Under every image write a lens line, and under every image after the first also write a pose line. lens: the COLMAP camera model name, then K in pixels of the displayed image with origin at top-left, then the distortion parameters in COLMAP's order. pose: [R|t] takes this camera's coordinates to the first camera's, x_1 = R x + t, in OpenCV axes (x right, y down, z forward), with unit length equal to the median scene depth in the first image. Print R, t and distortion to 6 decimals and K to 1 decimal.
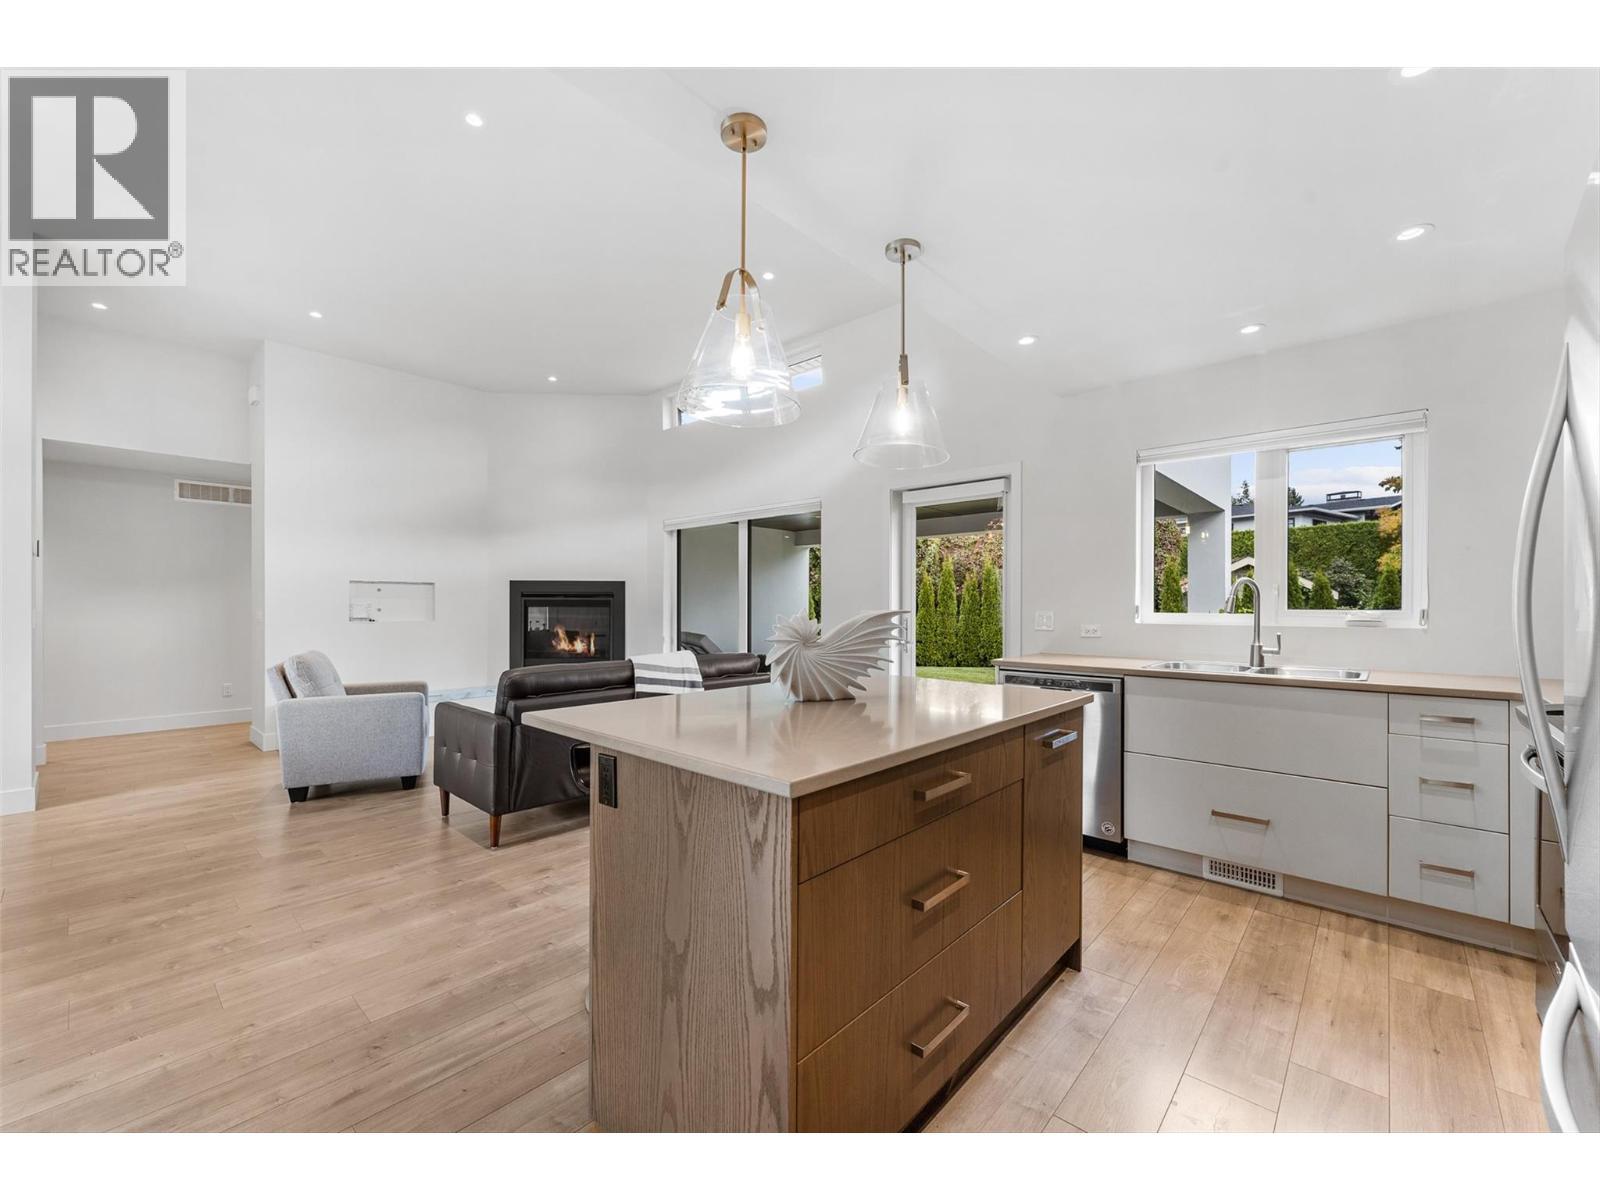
lens RADIAL K [[648.1, 0, 796.8], [0, 648.1, 599.7], [0, 0, 1]] dist [0.002812, -0.000268]
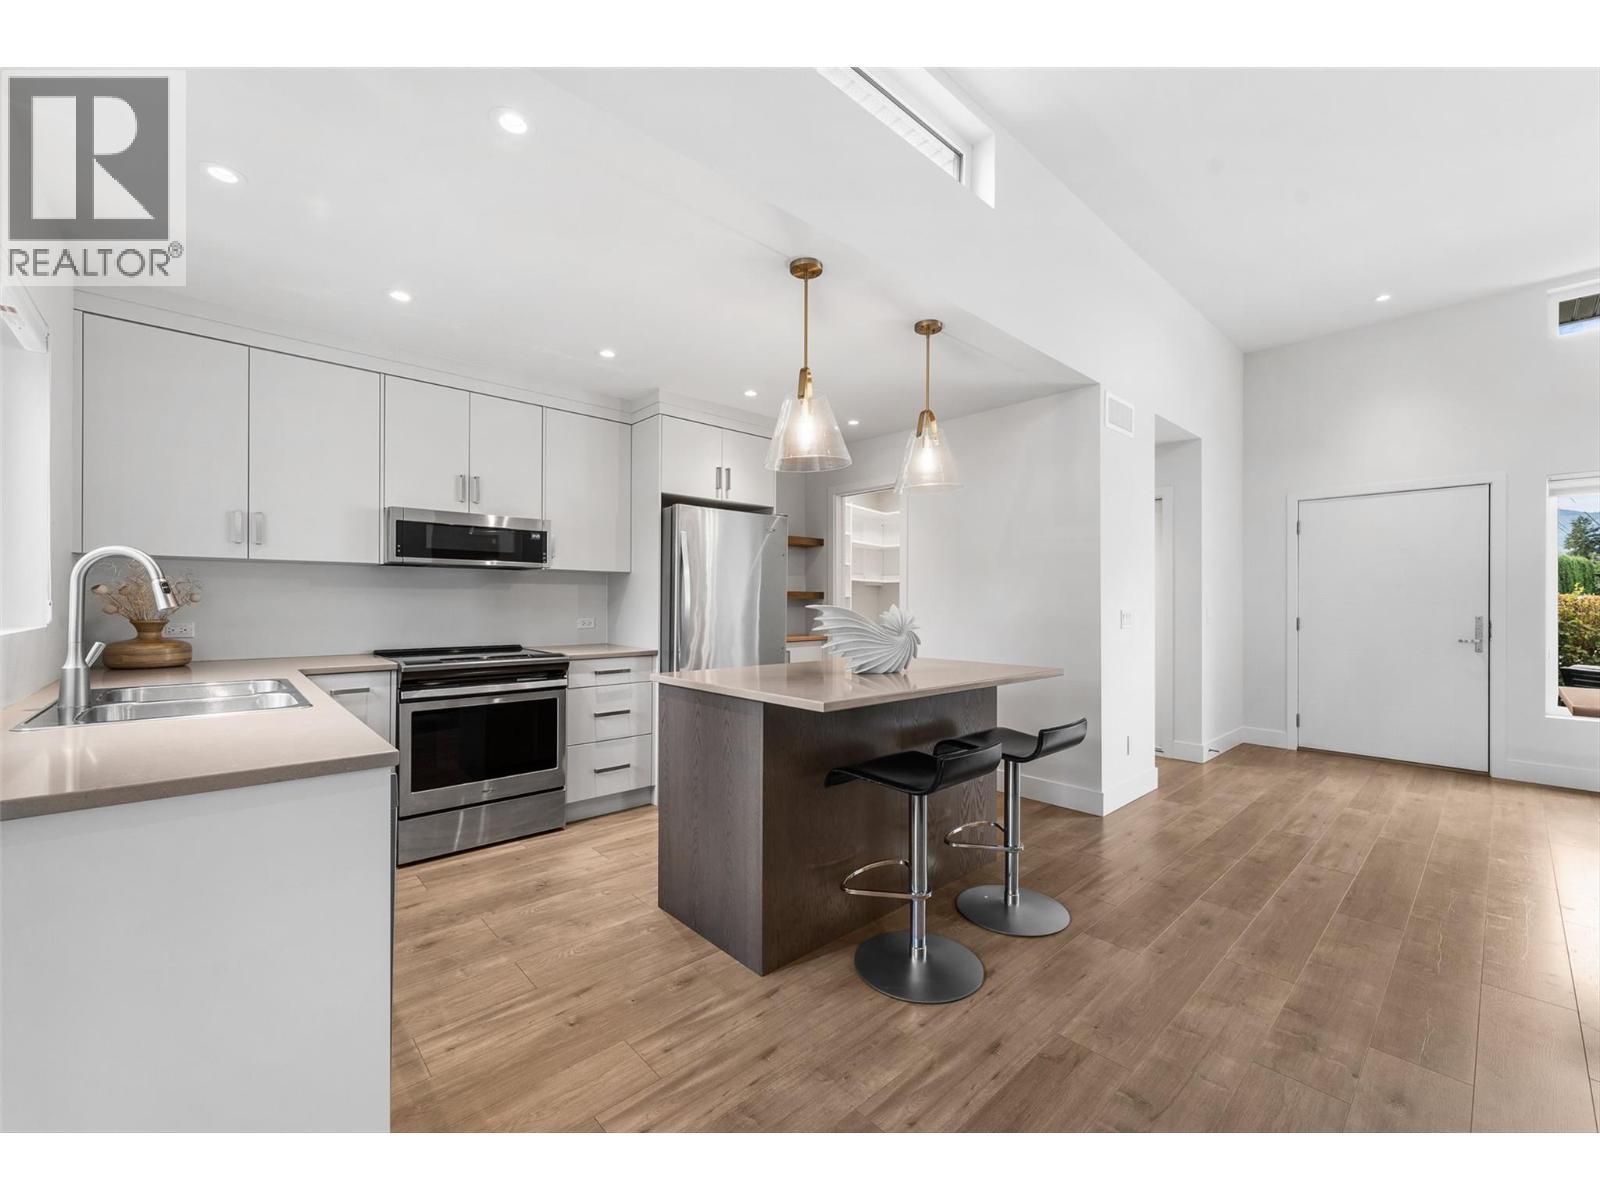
lens RADIAL K [[648.1, 0, 796.8], [0, 648.1, 599.7], [0, 0, 1]] dist [0.002812, -0.000268]
pose [[-0.995737, -0.006717, 0.091988, 0.030127], [-0.007843, 0.999899, -0.011885, 0.007665], [-0.091899, -0.012556, -0.995689, 0.824168]]
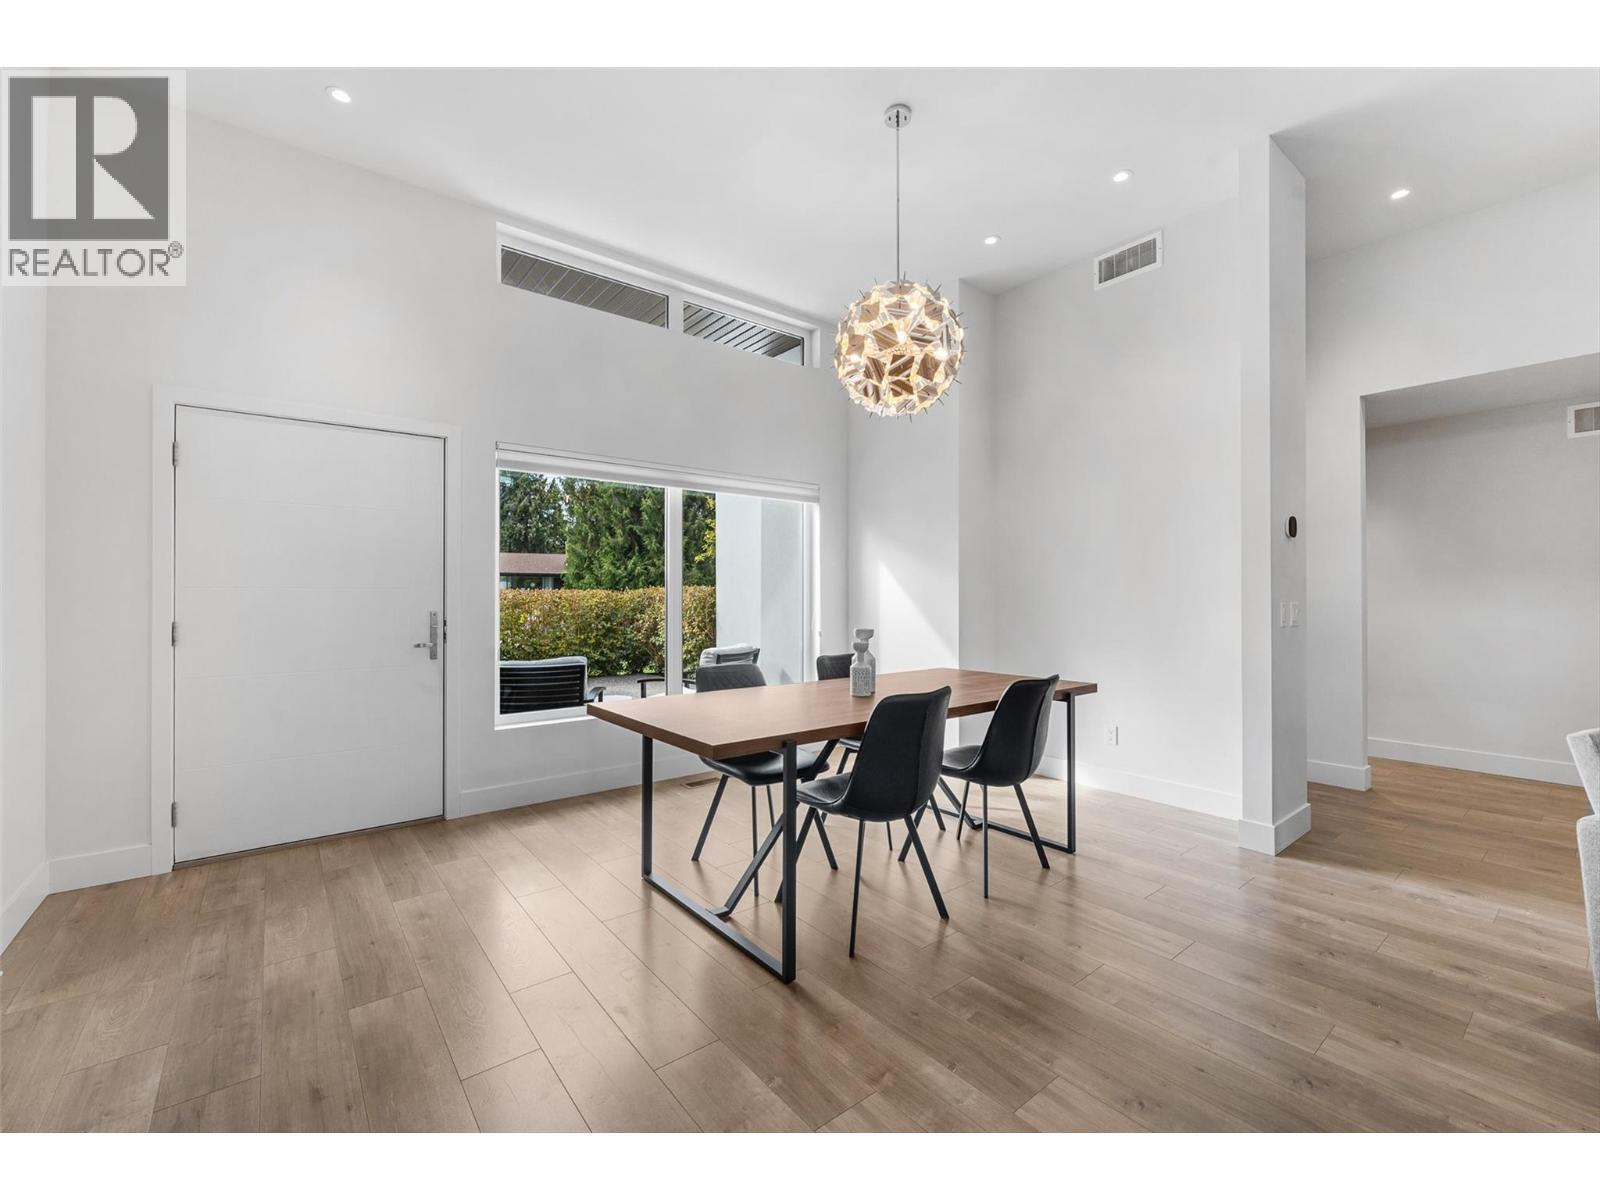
lens RADIAL K [[670.8, 0, 799.1], [0, 670.8, 593.1], [0, 0, 1]] dist [-0.003864, -0.000514]
pose [[-0.165841, -0.006265, -0.986133, -0.179215], [0.009081, 0.999928, -0.007879, 0.002558], [0.986111, -0.010261, -0.165772, 0.378102]]
